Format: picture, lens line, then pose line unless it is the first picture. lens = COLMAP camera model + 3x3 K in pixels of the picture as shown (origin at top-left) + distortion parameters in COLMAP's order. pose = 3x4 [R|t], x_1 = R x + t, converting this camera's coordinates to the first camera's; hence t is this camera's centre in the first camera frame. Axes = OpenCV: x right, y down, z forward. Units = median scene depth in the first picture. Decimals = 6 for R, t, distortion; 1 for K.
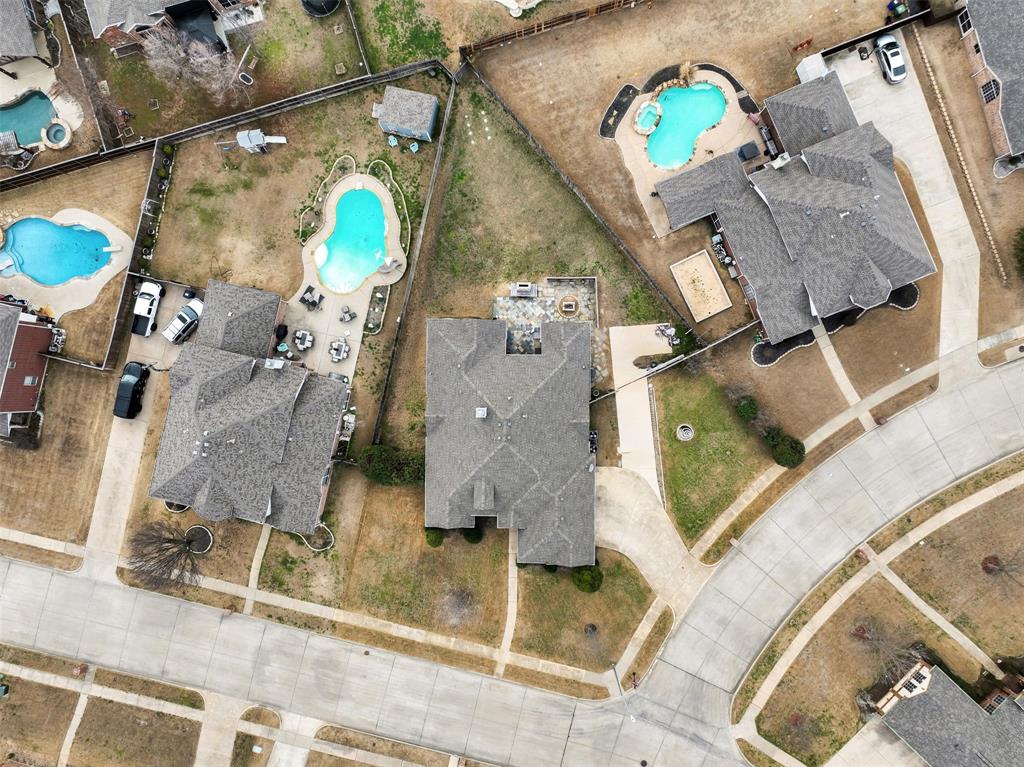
lens RADIAL K [[719.1, 0, 516.2], [0, 719.1, 382.9], [0, 0, 1]] dist [0.006468, 0.004325]
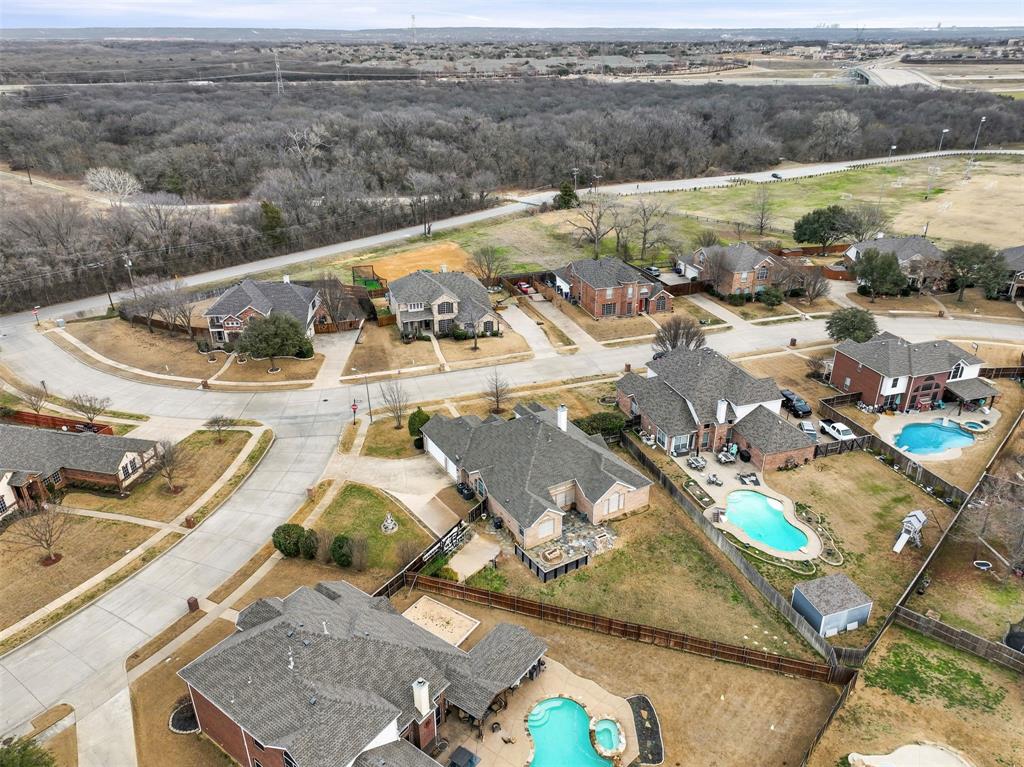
lens RADIAL K [[730.7, 0, 512.0], [0, 730.7, 383.5], [0, 0, 1]] dist [0.002174, 0.005106]
pose [[-0.856241, 0.257574, -0.447780, 0.492839], [-0.515125, -0.360796, 0.777479, -0.748296], [0.038701, 0.896372, 0.441611, 0.355185]]
